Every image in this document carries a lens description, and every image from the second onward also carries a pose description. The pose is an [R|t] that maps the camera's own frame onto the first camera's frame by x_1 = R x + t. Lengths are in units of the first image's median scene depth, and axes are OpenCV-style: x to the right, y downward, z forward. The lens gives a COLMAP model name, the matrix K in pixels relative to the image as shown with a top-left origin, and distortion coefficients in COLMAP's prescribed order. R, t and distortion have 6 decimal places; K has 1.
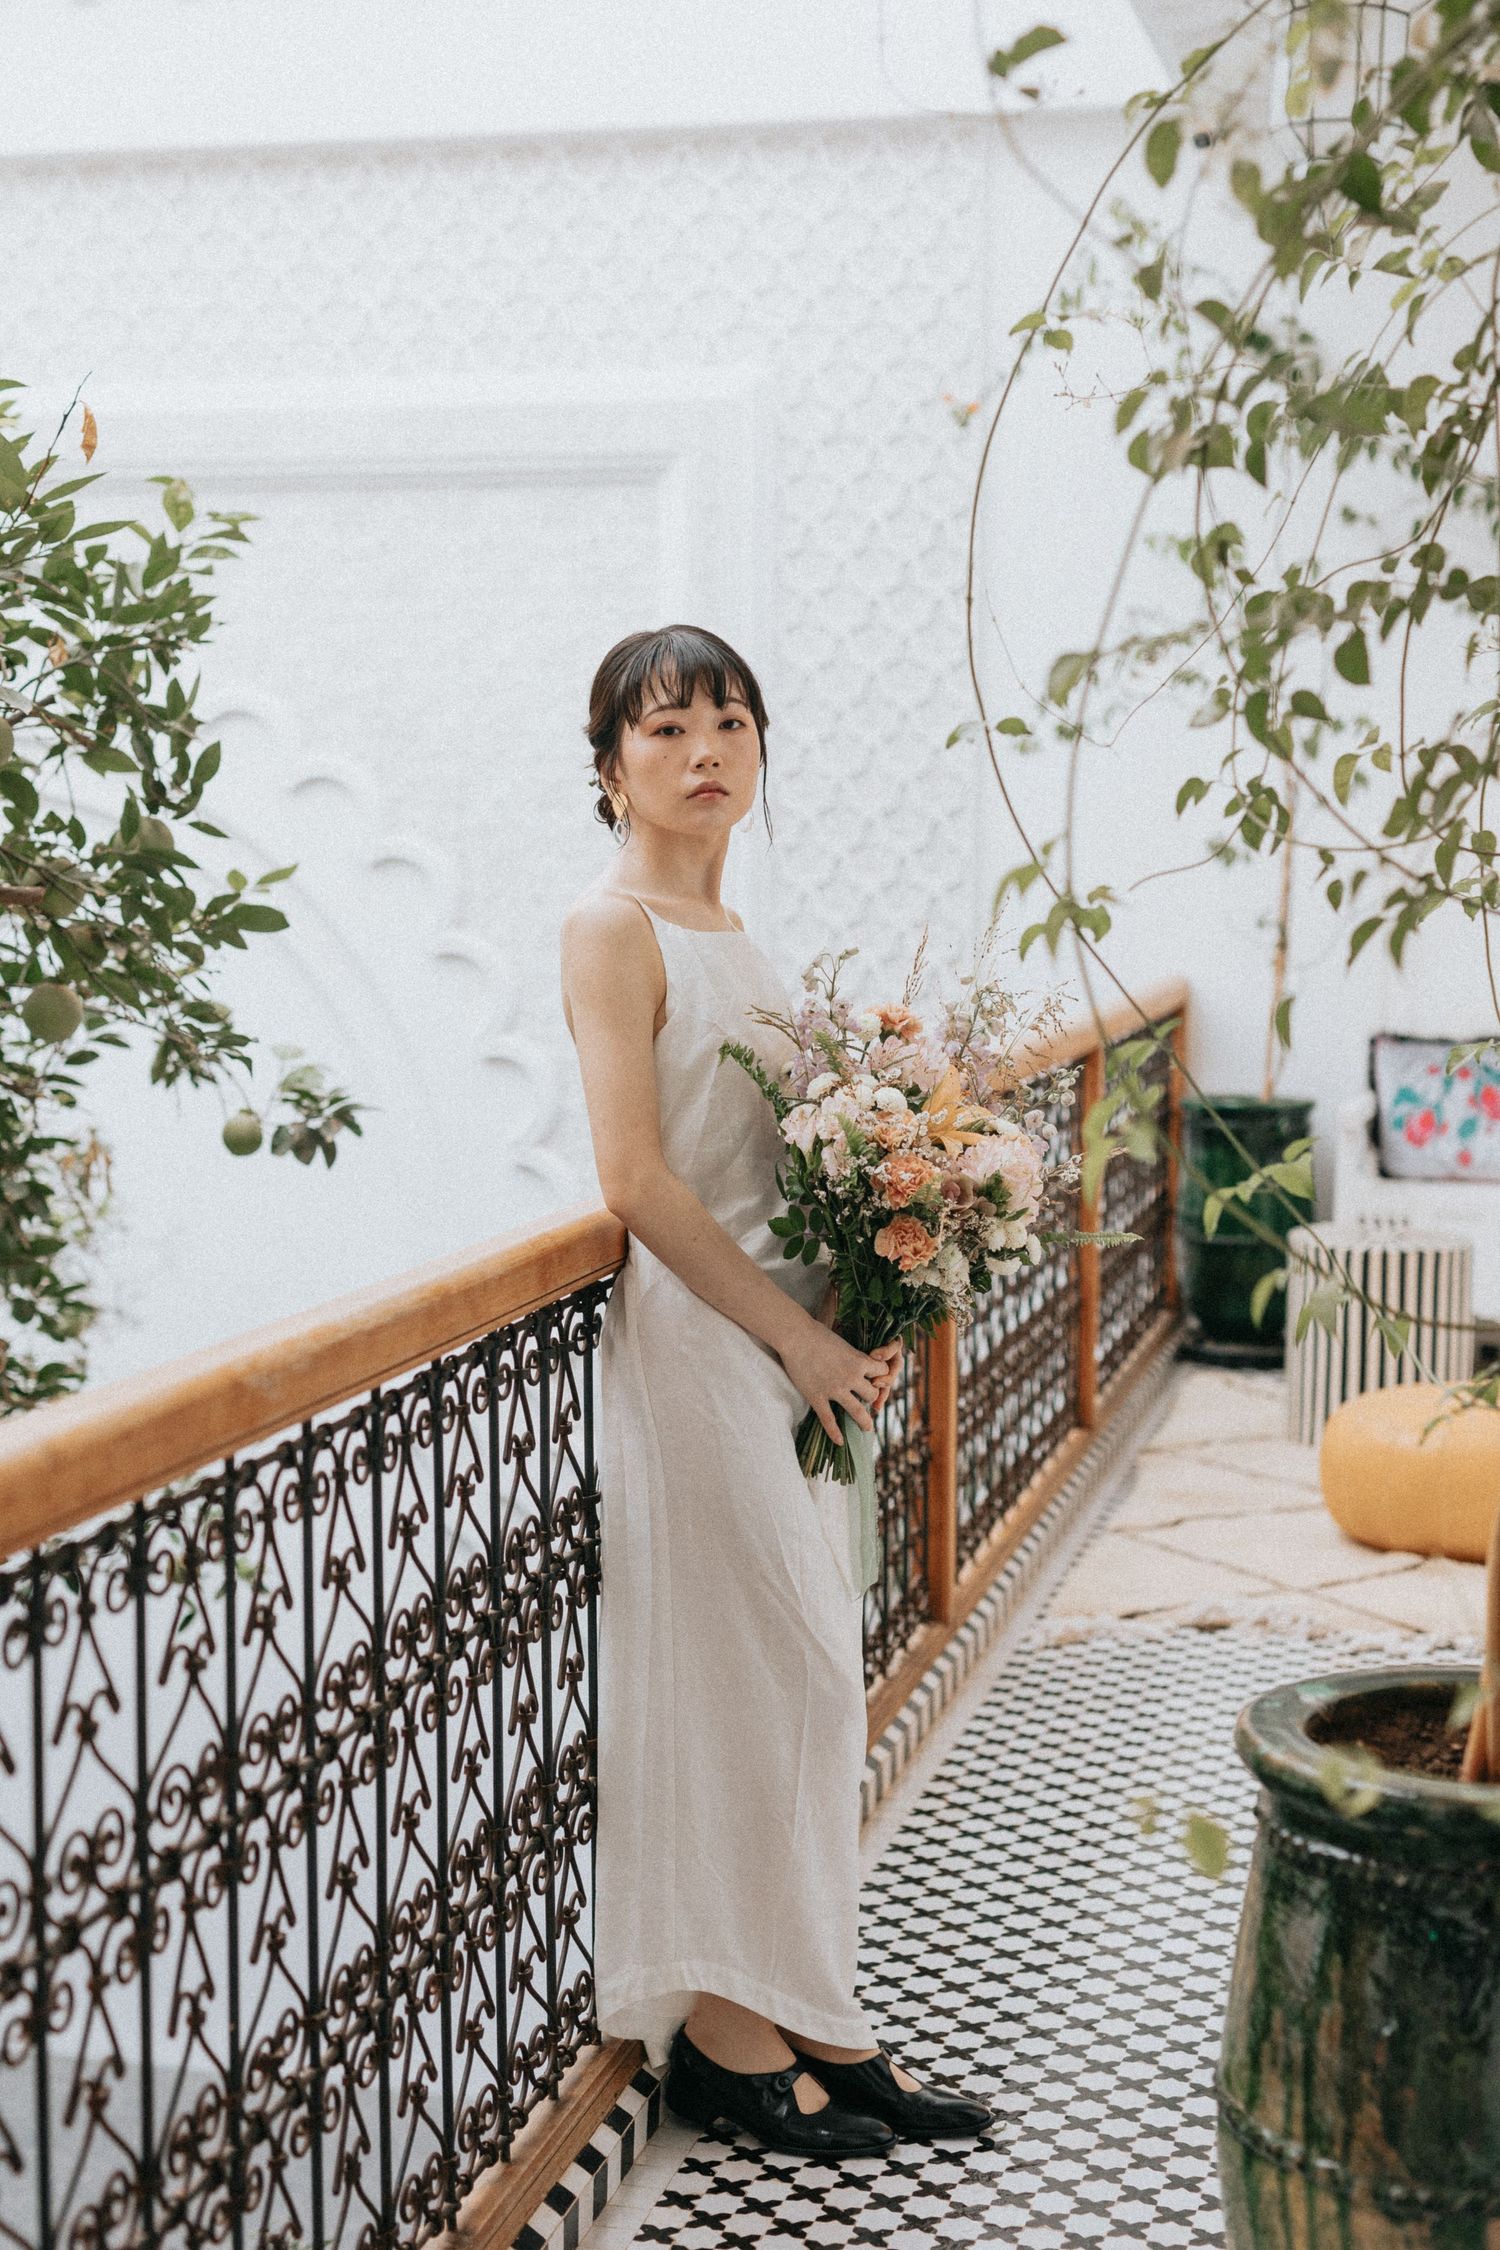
lens RADIAL K [[3077.9, 0, 727.2], [0, 3077.9, 1127.1], [0, 0, 1]] dist [-0.009622, -0.006043]
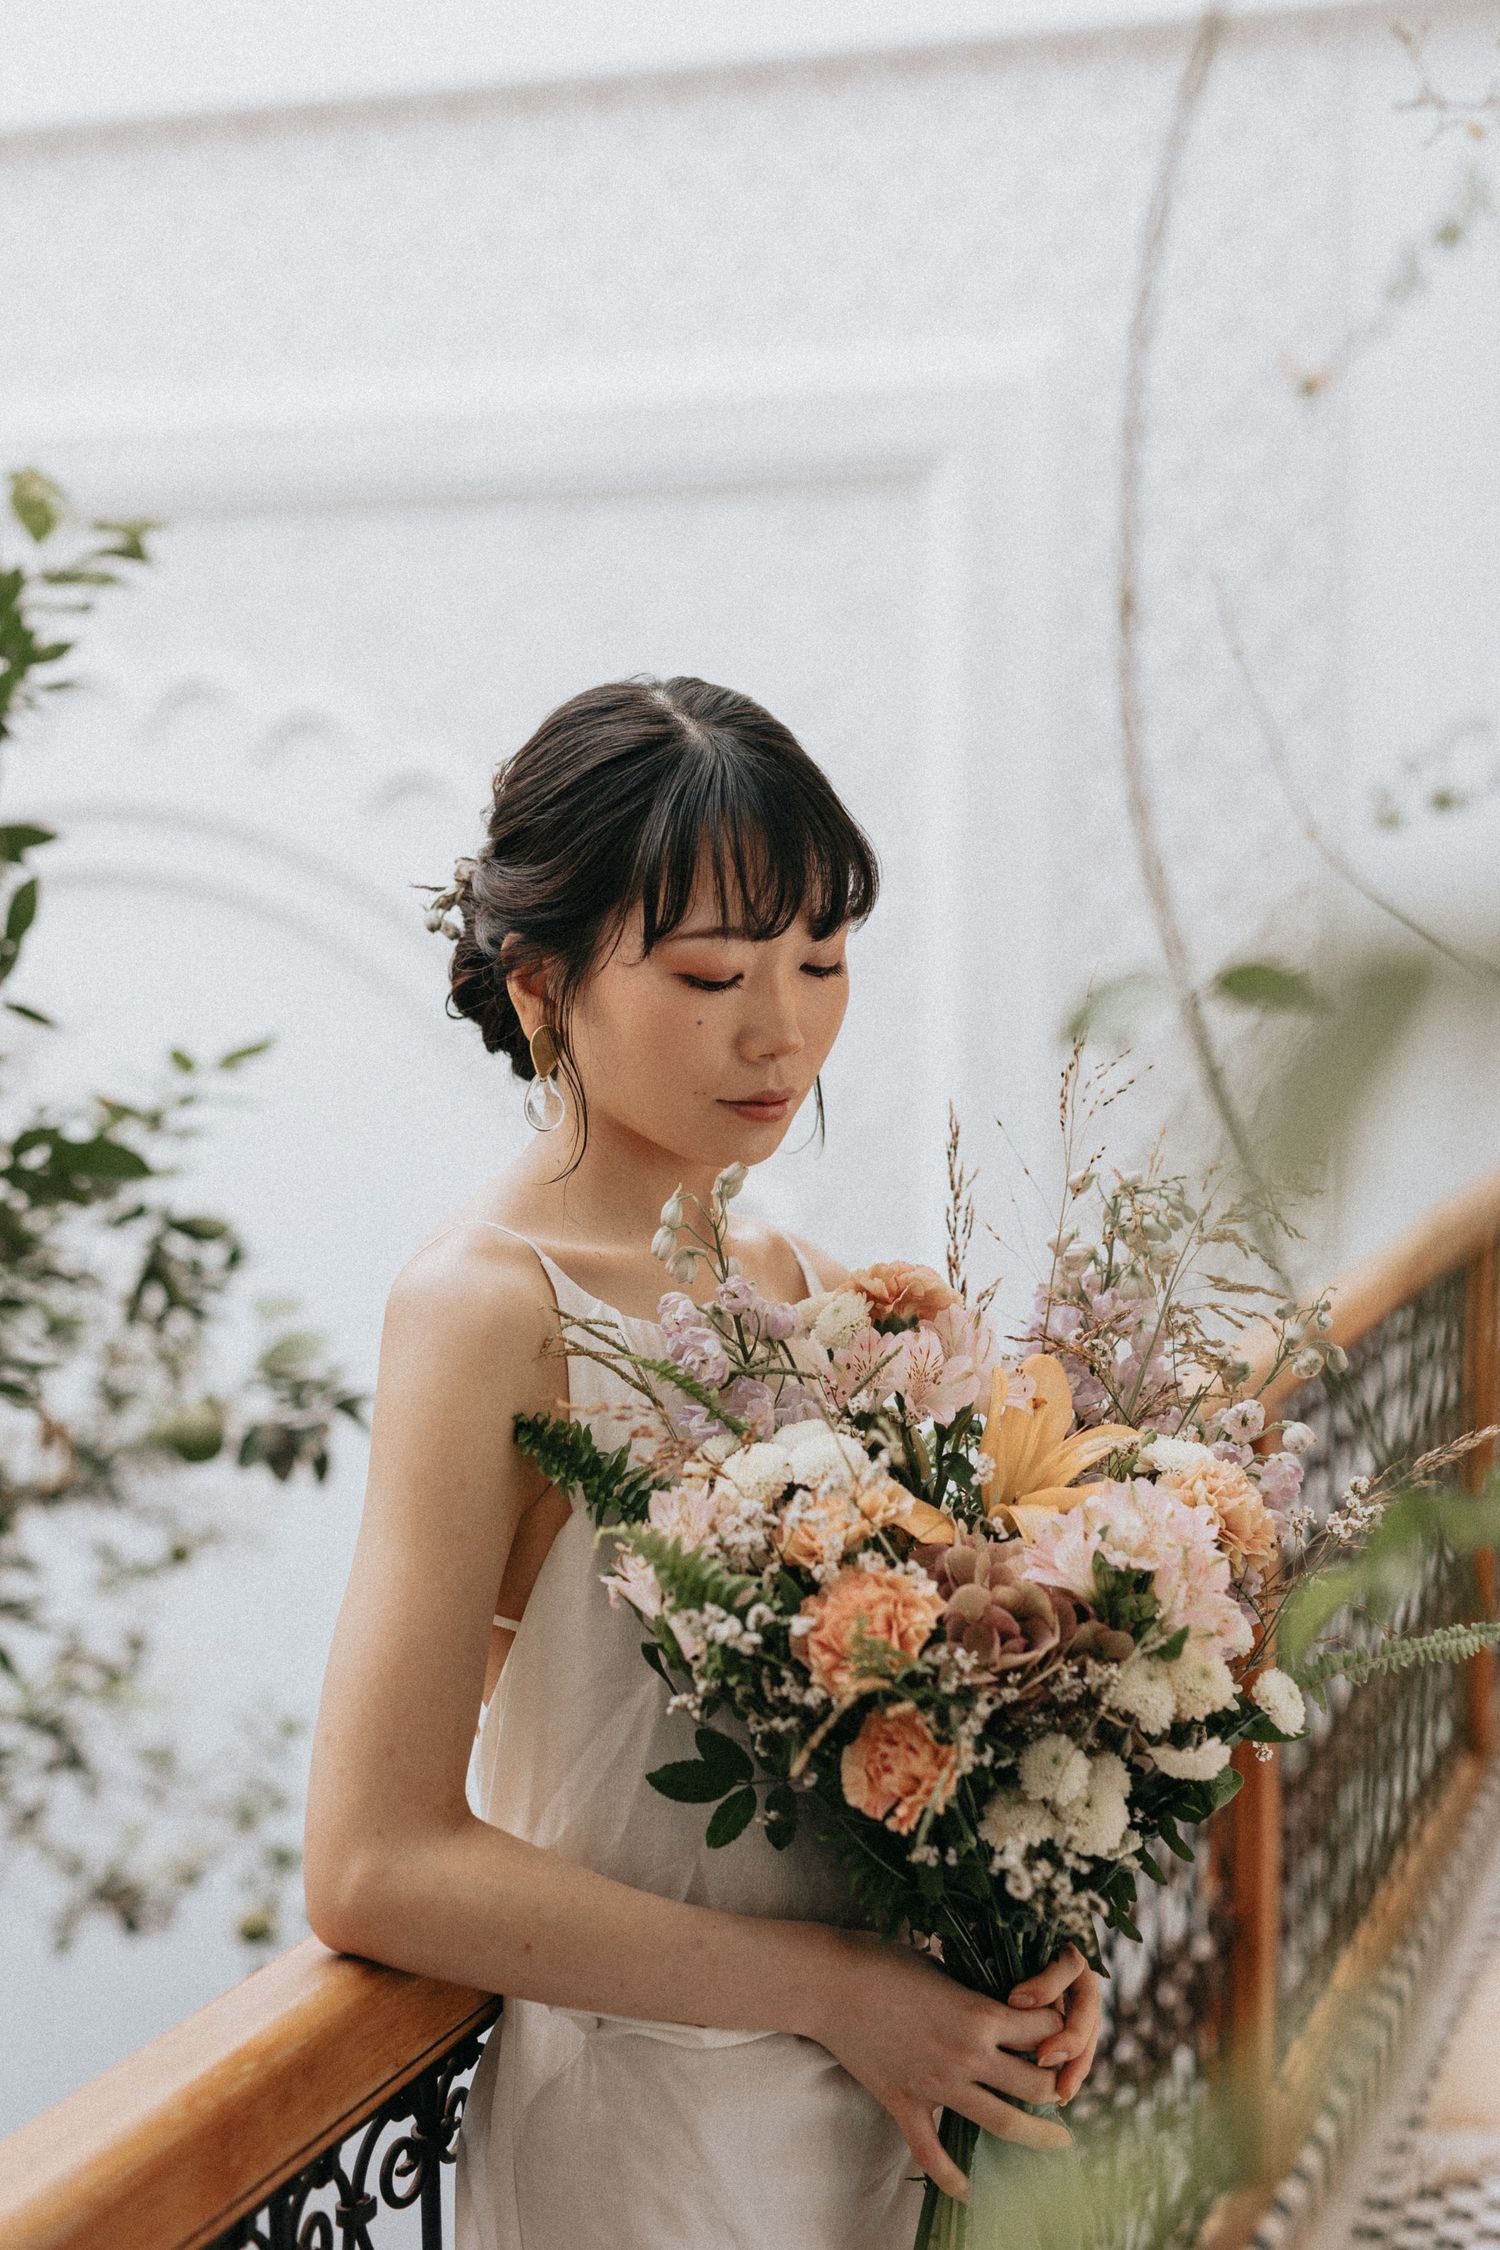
lens RADIAL K [[3163.7, 0, 736.8], [0, 3163.7, 1115.6], [0, 0, 1]] dist [0.015833, 0.028670]
pose [[0.993686, -0.002485, -0.112169, 0.037795], [0.000291, 0.999808, -0.019578, -0.053781], [0.112196, 0.019421, 0.993496, 0.322789]]
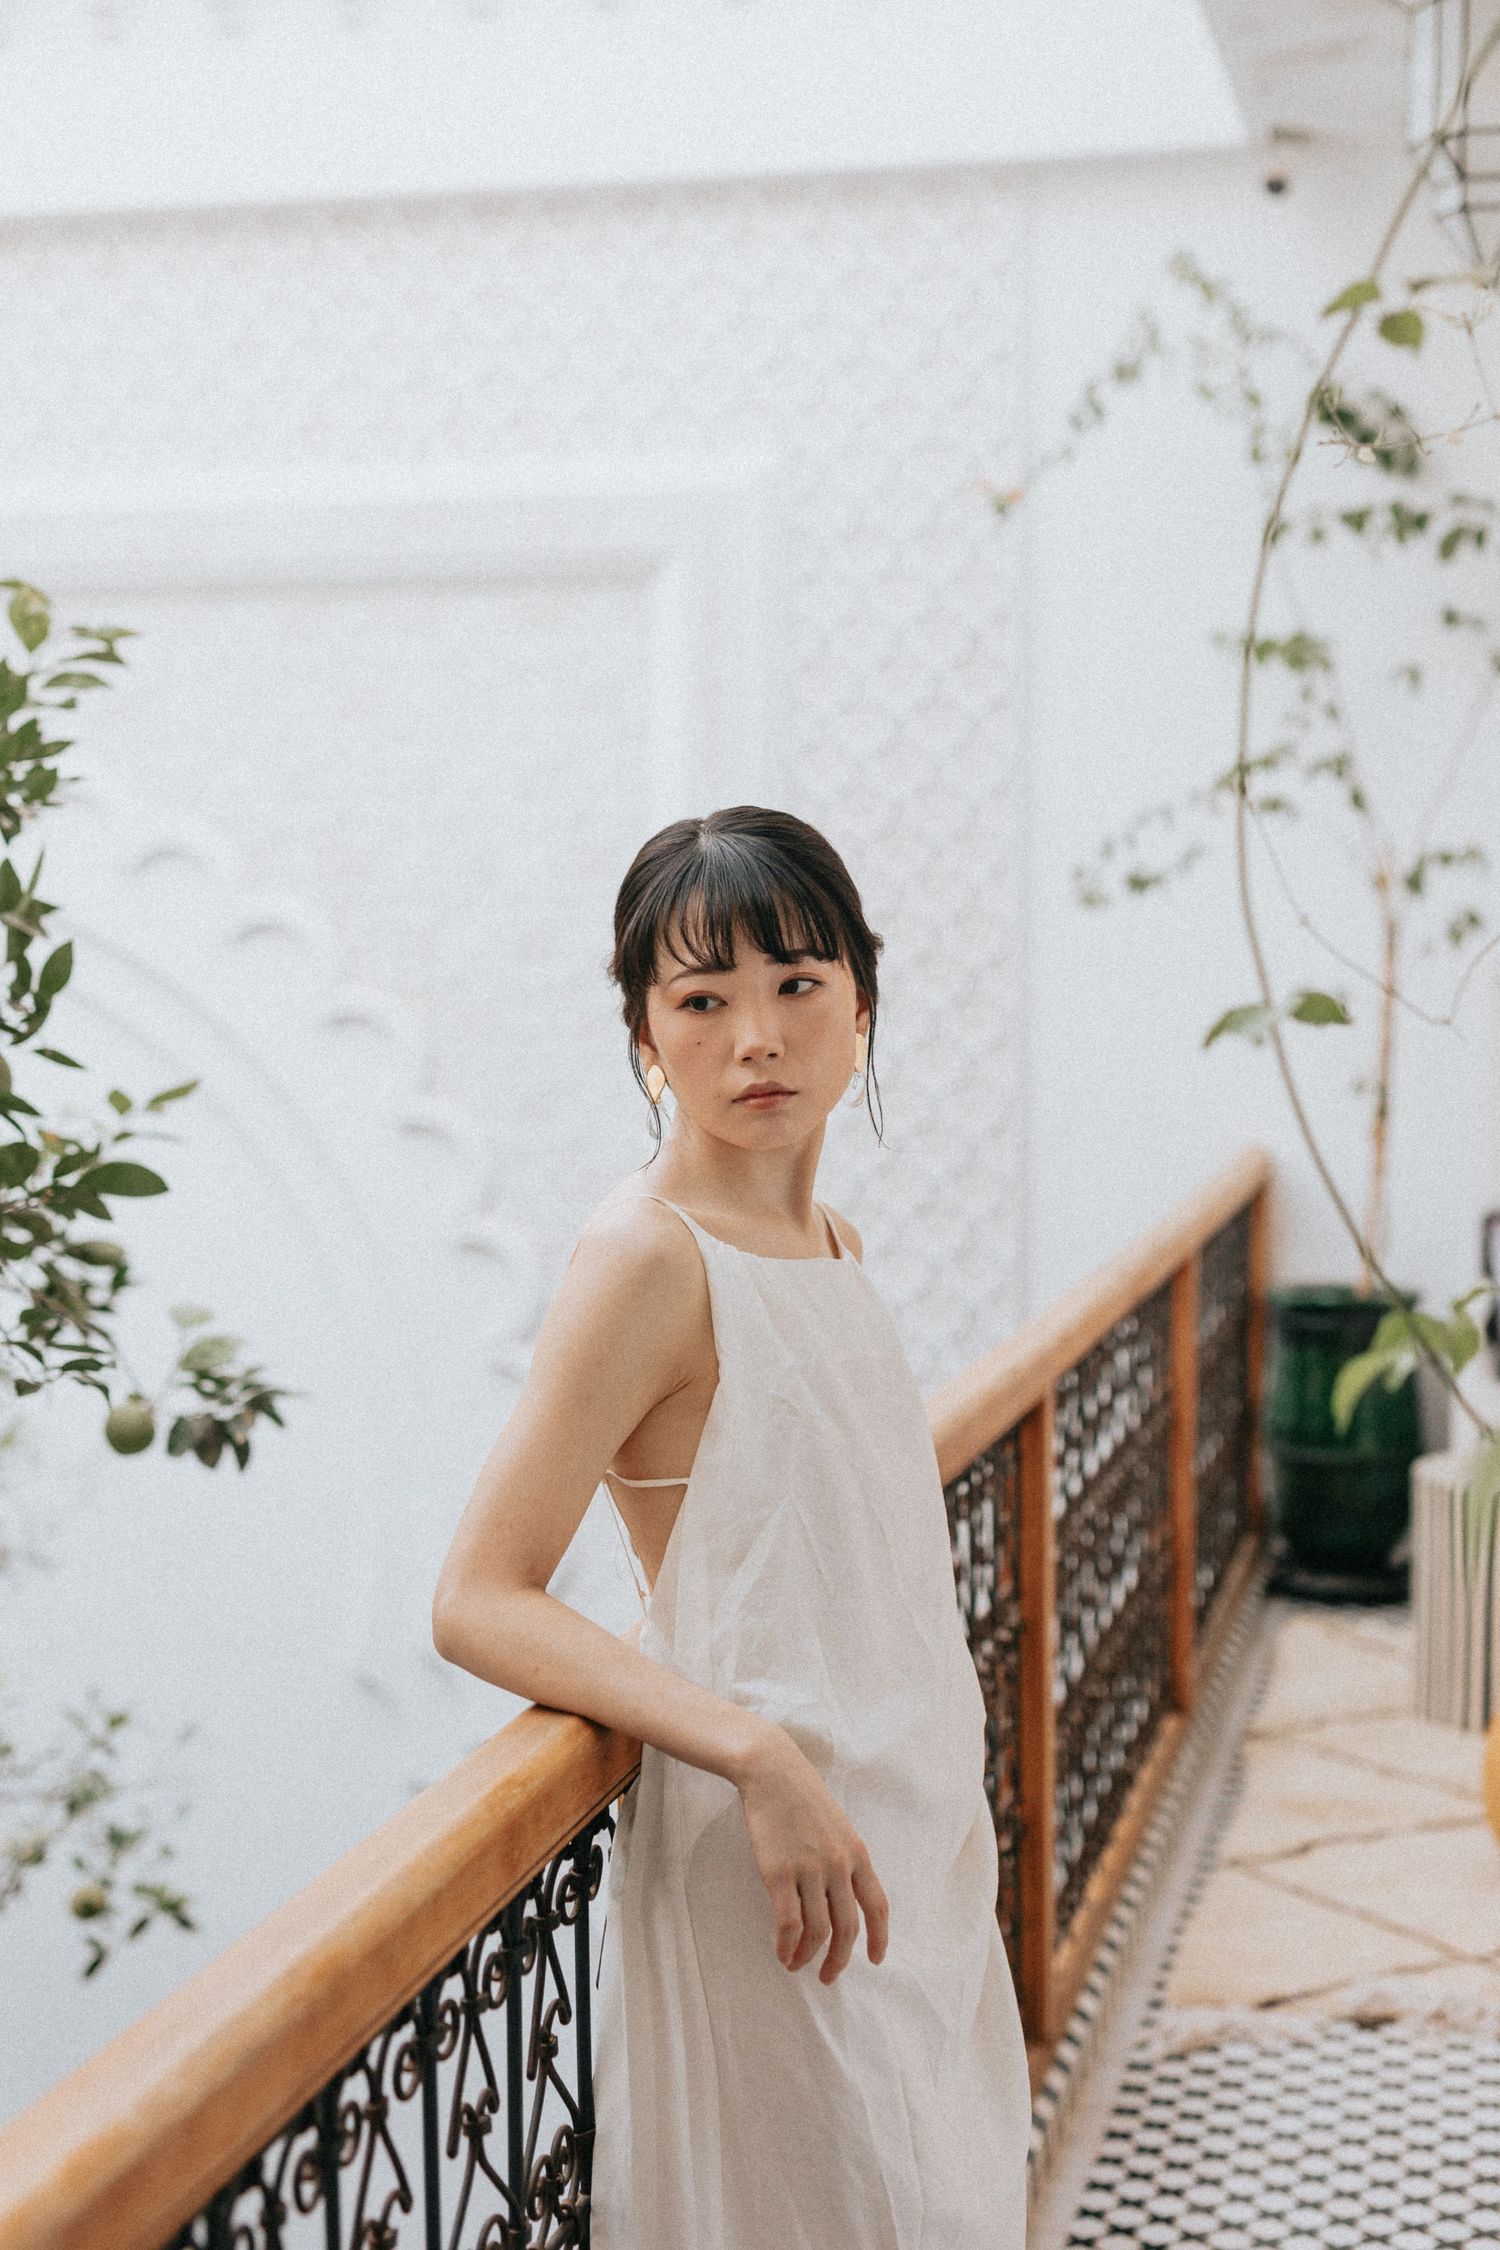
lens RADIAL K [[3137.0, 0, 750.0], [0, 3137.0, 1125.0], [0, 0, 1]] dist [-0.016445, 0.088741]
pose [[0.999895, -0.009582, 0.010866, -0.009683], [0.009960, 0.999325, -0.035370, -0.044101], [-0.010520, 0.035474, 0.999315, 0.209311]]
